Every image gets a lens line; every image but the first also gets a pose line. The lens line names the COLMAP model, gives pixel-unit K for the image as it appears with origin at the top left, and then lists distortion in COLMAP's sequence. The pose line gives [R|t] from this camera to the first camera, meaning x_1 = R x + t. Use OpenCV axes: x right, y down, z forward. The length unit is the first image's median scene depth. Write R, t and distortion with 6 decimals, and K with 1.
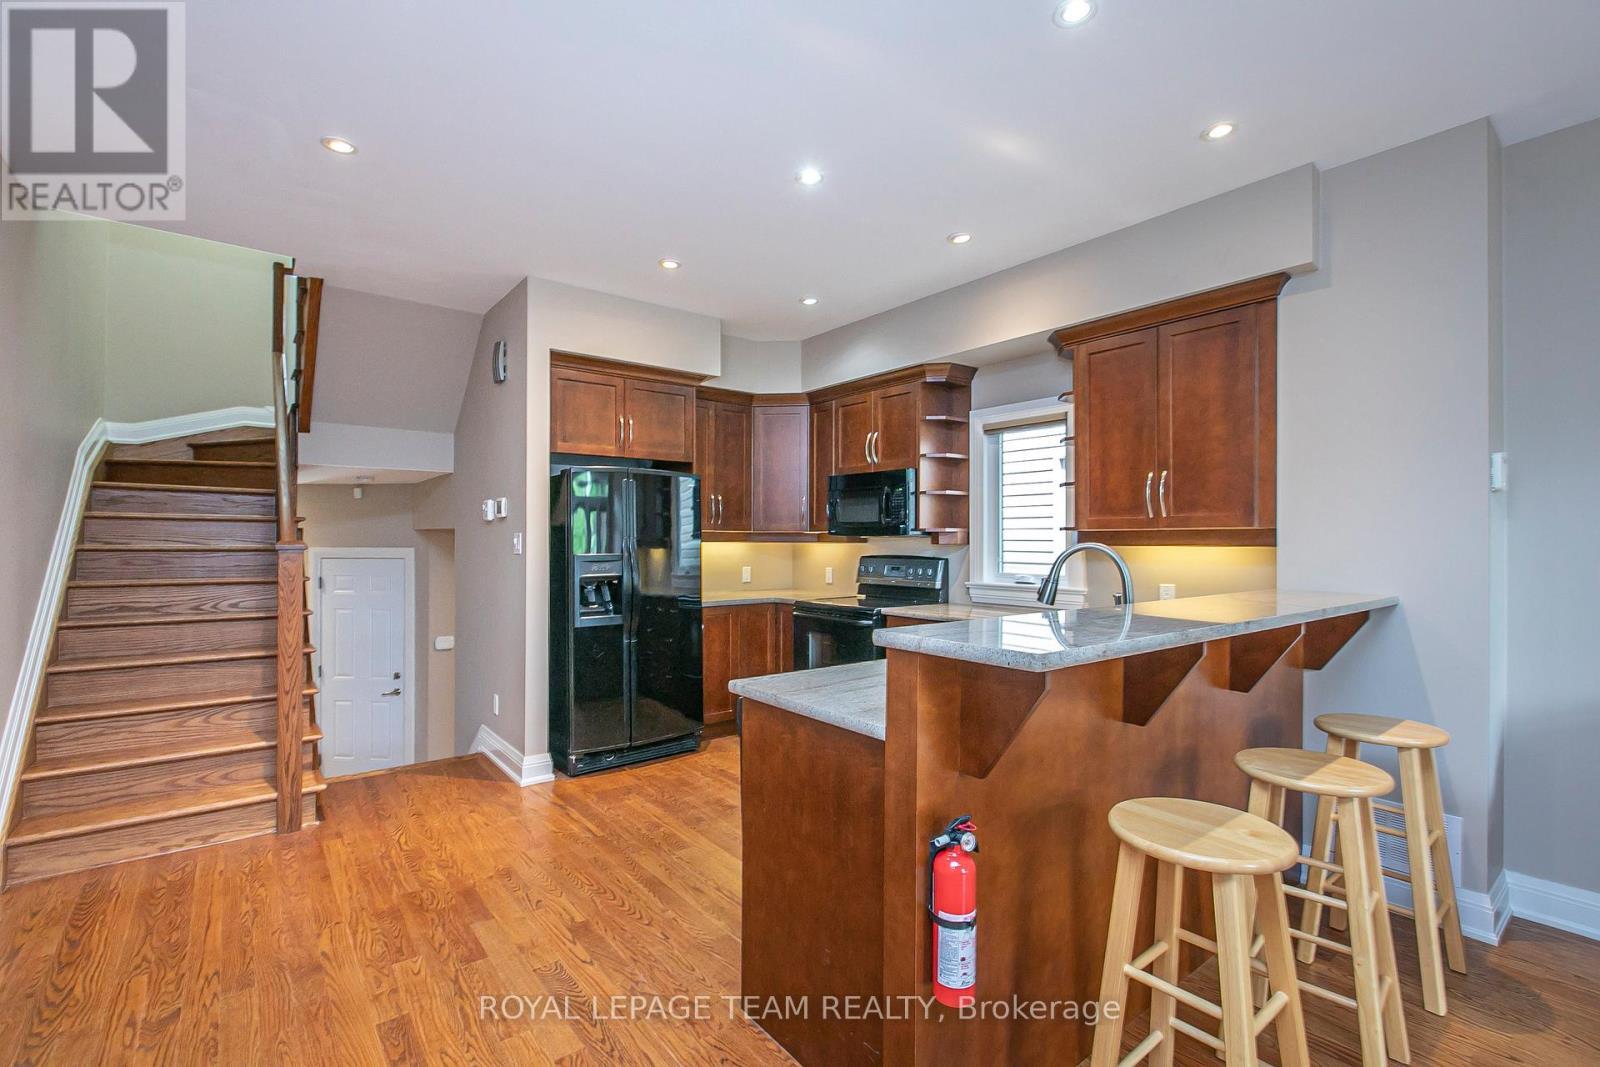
lens RADIAL K [[723.3, 0, 794.7], [0, 723.3, 537.3], [0, 0, 1]] dist [-0.004218, -0.000685]
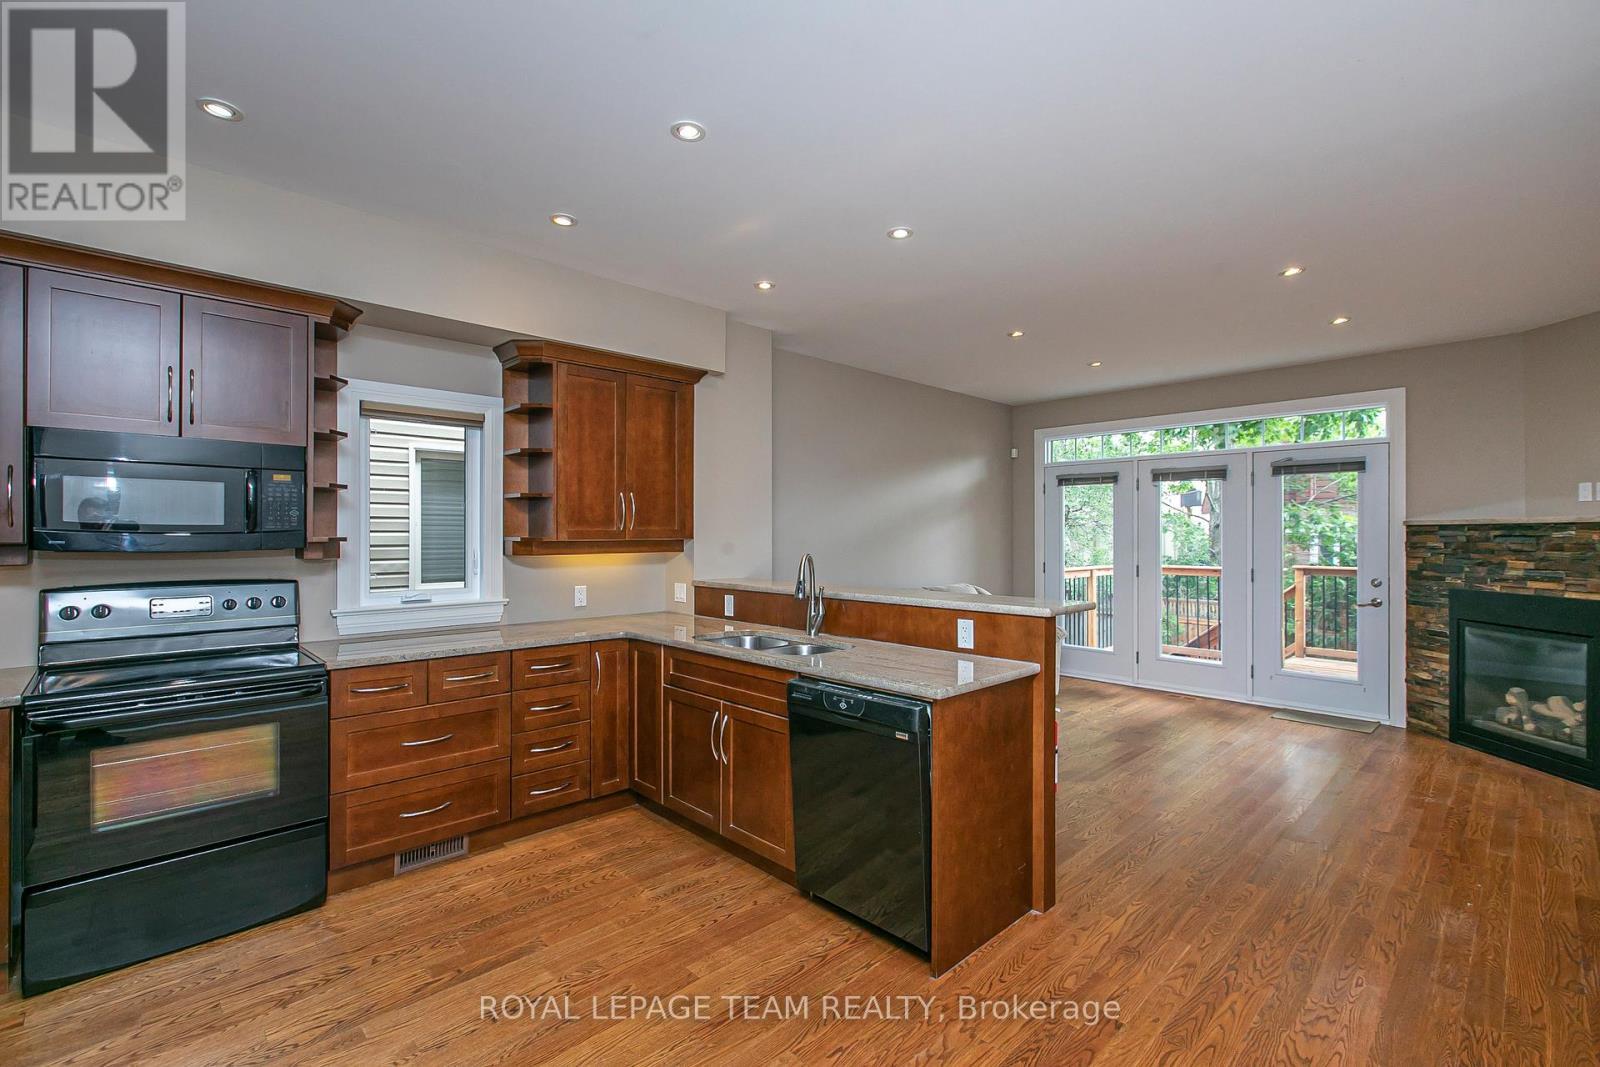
lens RADIAL K [[723.3, 0, 794.8], [0, 723.3, 532.4], [0, 0, 1]] dist [-0.004218, -0.000685]
pose [[-0.109945, 0.004960, 0.993925, -0.764840], [0.005674, 0.999974, -0.004362, -0.017593], [-0.993921, 0.005160, -0.109970, 0.887213]]
